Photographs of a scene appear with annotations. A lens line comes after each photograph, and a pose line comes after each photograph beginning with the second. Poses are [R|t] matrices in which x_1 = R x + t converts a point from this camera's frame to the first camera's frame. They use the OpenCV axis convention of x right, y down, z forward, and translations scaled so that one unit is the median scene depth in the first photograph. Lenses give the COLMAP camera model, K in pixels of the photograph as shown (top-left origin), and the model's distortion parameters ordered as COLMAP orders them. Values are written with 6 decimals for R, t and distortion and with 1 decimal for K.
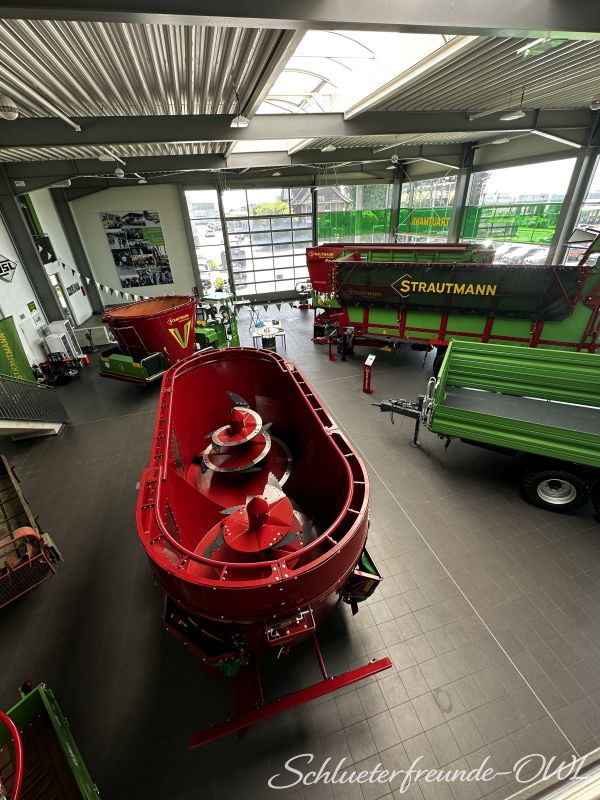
lens RADIAL K [[320.4, 0, 302.9], [0, 320.4, 402.9], [0, 0, 1]] dist [0.000485, 0.000073]
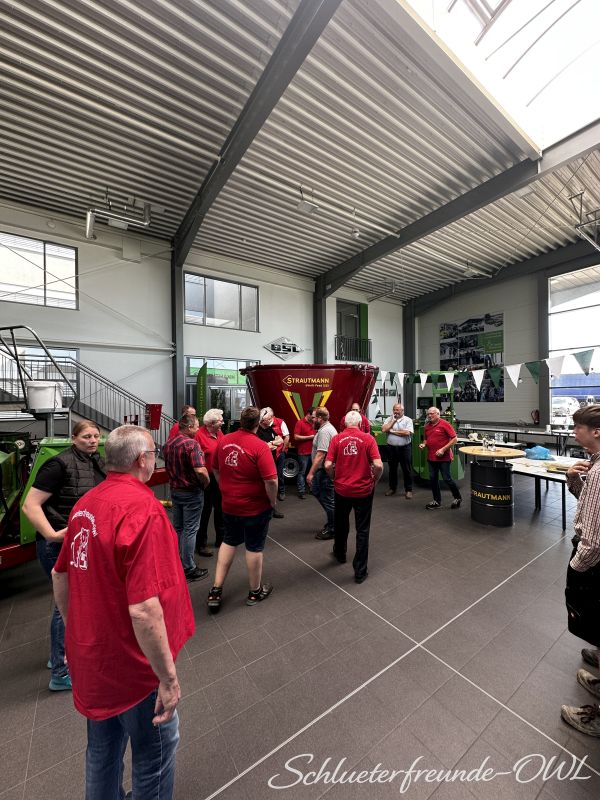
lens RADIAL K [[320.4, 0, 300.1], [0, 320.4, 399.1], [0, 0, 1]] dist [0.000485, 0.000073]
pose [[0.315517, 0.042663, -0.947961, 0.126647], [-0.489697, 0.863008, -0.124150, -0.086137], [0.812801, 0.503385, 0.293185, 0.485312]]
